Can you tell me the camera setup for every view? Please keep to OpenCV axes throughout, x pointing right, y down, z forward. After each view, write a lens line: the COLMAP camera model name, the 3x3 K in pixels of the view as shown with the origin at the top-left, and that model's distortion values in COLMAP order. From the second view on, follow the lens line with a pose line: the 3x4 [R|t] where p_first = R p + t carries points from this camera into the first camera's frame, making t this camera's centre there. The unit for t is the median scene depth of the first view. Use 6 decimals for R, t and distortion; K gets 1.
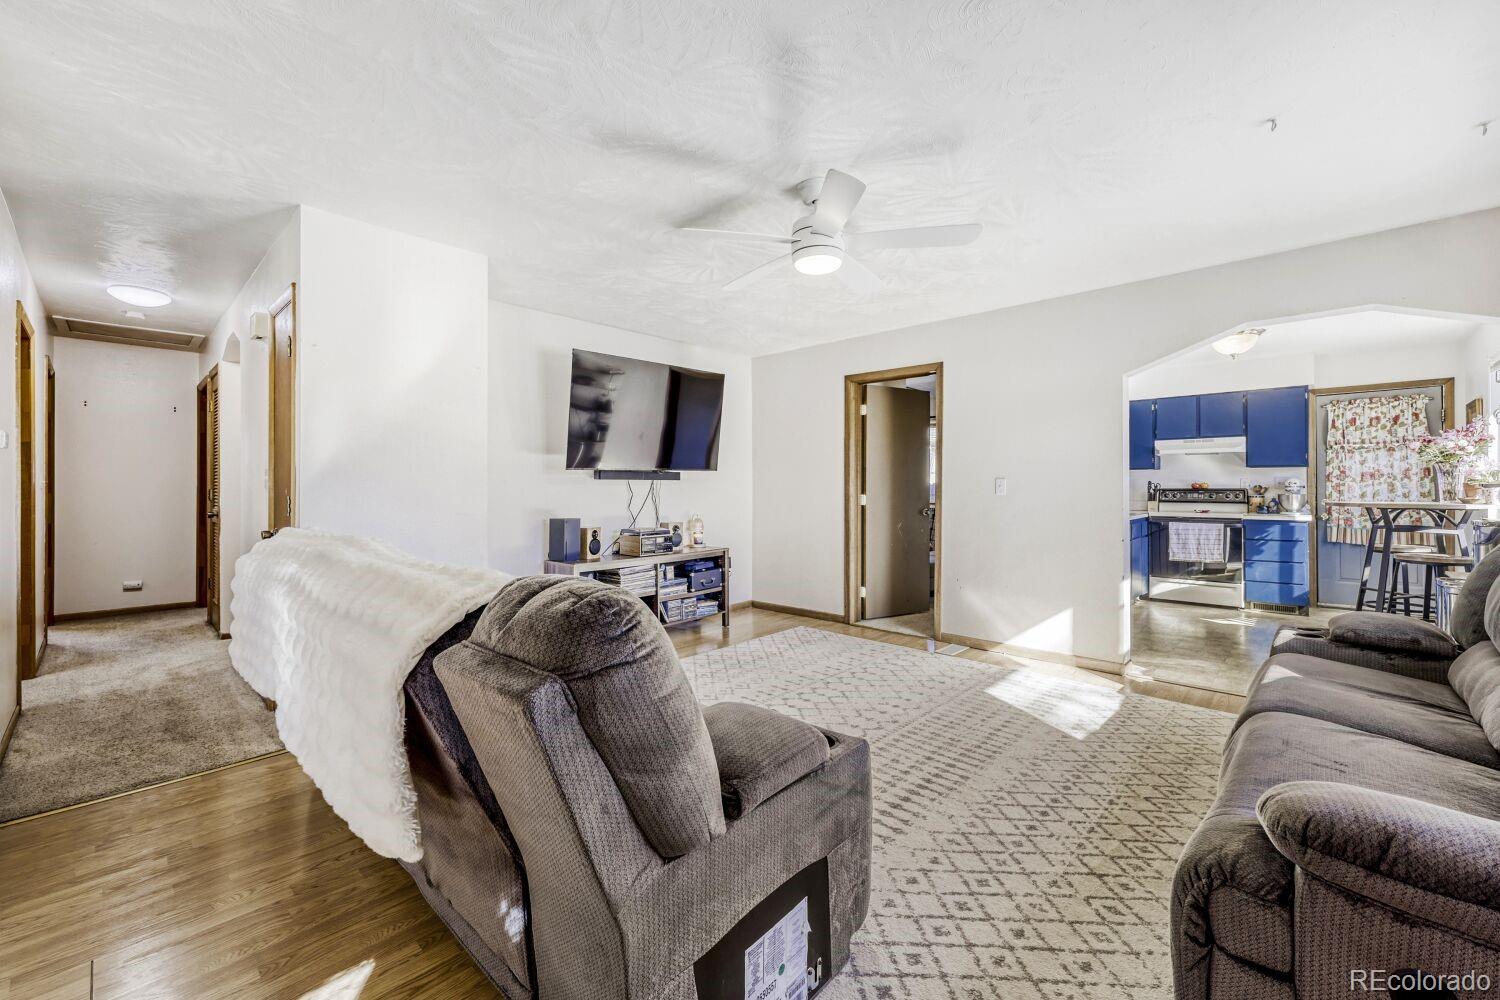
lens RADIAL K [[603.2, 0, 746.6], [0, 603.2, 489.9], [0, 0, 1]] dist [0.002873, -0.000196]
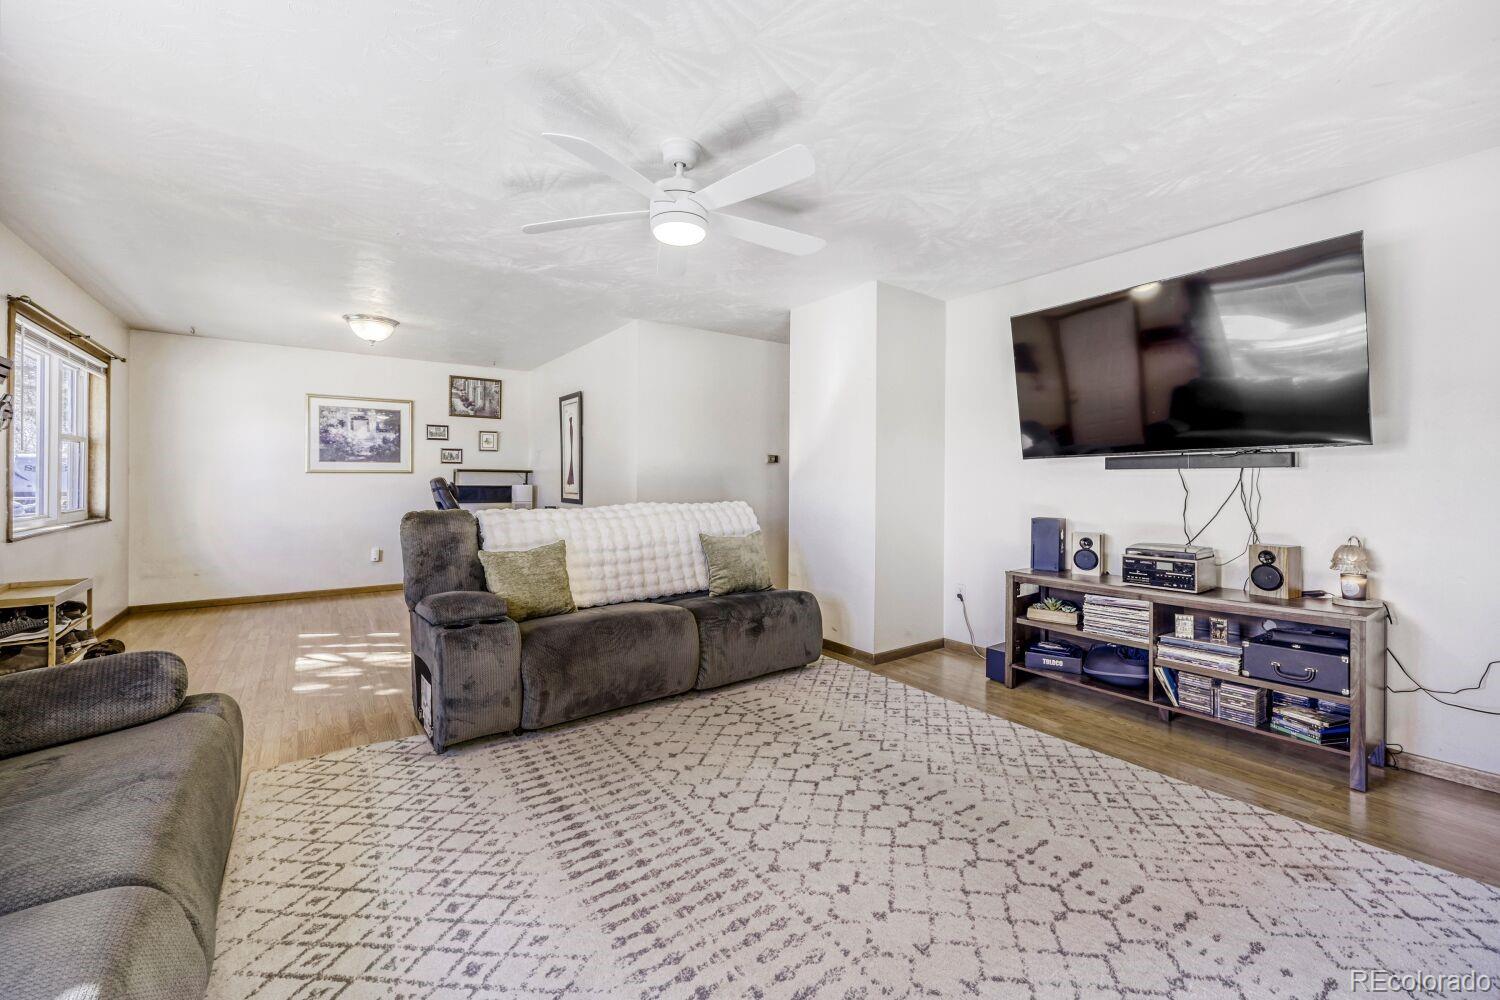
lens RADIAL K [[603.2, 0, 743.5], [0, 603.2, 478.4], [0, 0, 1]] dist [0.002873, -0.000196]
pose [[-0.184357, -0.002885, -0.982855, 0.477968], [-0.005781, 0.999982, -0.001851, -0.002642], [0.982842, 0.005341, -0.184370, 0.608949]]
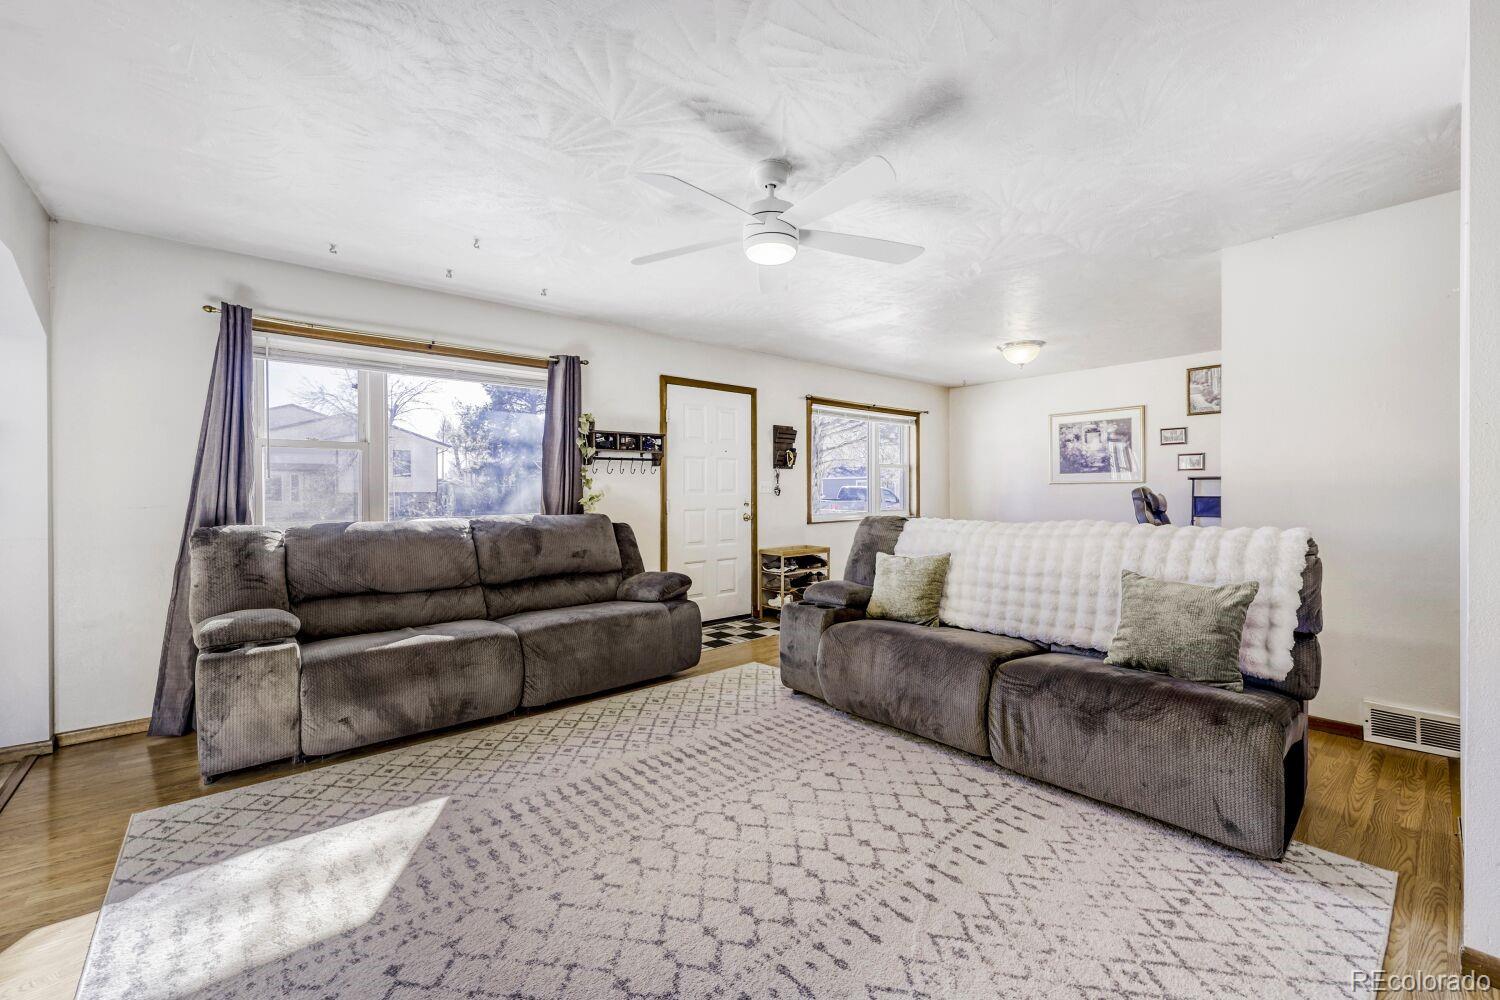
lens RADIAL K [[603.2, 0, 753.0], [0, 603.2, 491.4], [0, 0, 1]] dist [0.002873, -0.000196]
pose [[-0.995613, 0.005582, 0.093403, 0.028283], [0.005871, 0.999979, 0.002826, -0.002924], [-0.093385, 0.003362, -0.995624, 0.935953]]
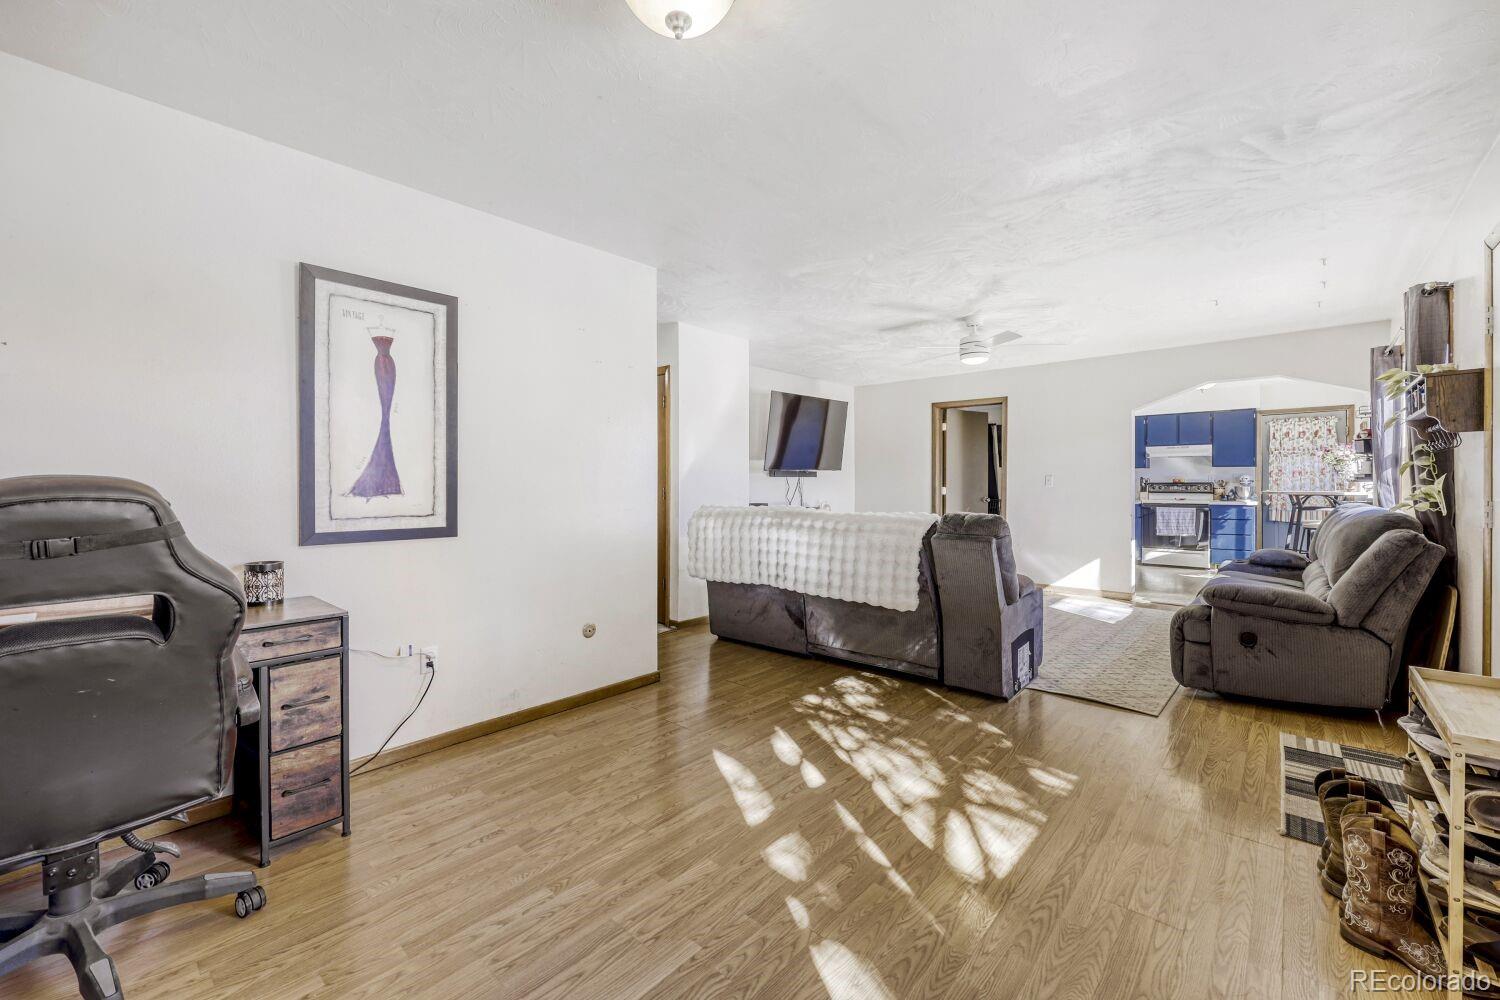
lens RADIAL K [[603.2, 0, 744.3], [0, 603.2, 489.7], [0, 0, 1]] dist [0.002873, -0.000196]
pose [[0.999773, -0.002013, 0.021195, -0.306039], [0.001822, 0.999958, 0.009021, 0.000119], [-0.021213, -0.008980, 0.999735, -0.403610]]
